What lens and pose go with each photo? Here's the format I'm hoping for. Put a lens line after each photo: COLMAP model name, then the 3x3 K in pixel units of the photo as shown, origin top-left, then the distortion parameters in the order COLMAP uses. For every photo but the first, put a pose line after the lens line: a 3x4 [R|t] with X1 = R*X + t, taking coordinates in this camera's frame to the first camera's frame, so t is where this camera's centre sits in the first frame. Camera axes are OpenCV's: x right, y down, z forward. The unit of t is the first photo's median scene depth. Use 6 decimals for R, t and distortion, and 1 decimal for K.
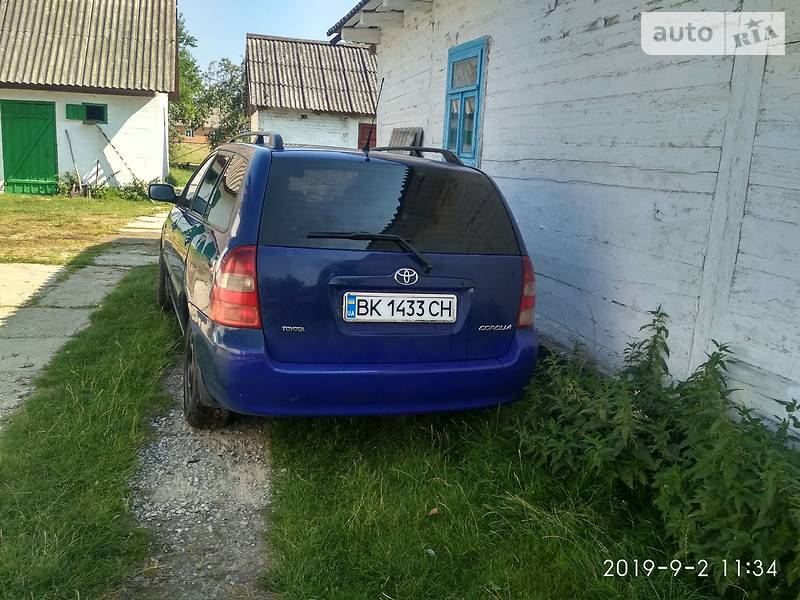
lens RADIAL K [[749.1, 0, 387.8], [0, 749.1, 301.4], [0, 0, 1]] dist [0.101111, -0.235206]
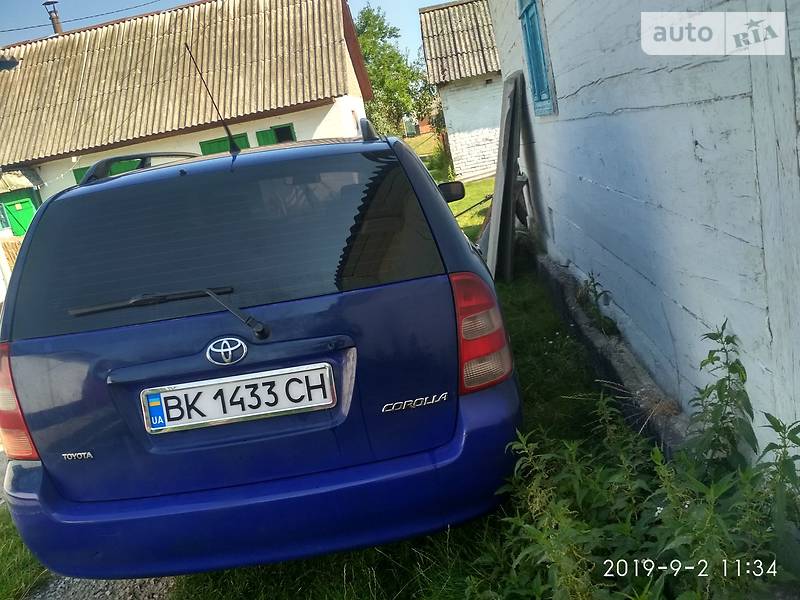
lens RADIAL K [[749.1, 0, 387.8], [0, 749.1, 301.4], [0, 0, 1]] dist [0.101111, -0.235206]
pose [[0.910201, -0.149265, -0.386335, 0.097218], [0.164574, 0.986342, 0.006651, -0.013833], [0.380065, -0.069634, 0.922335, 0.118081]]
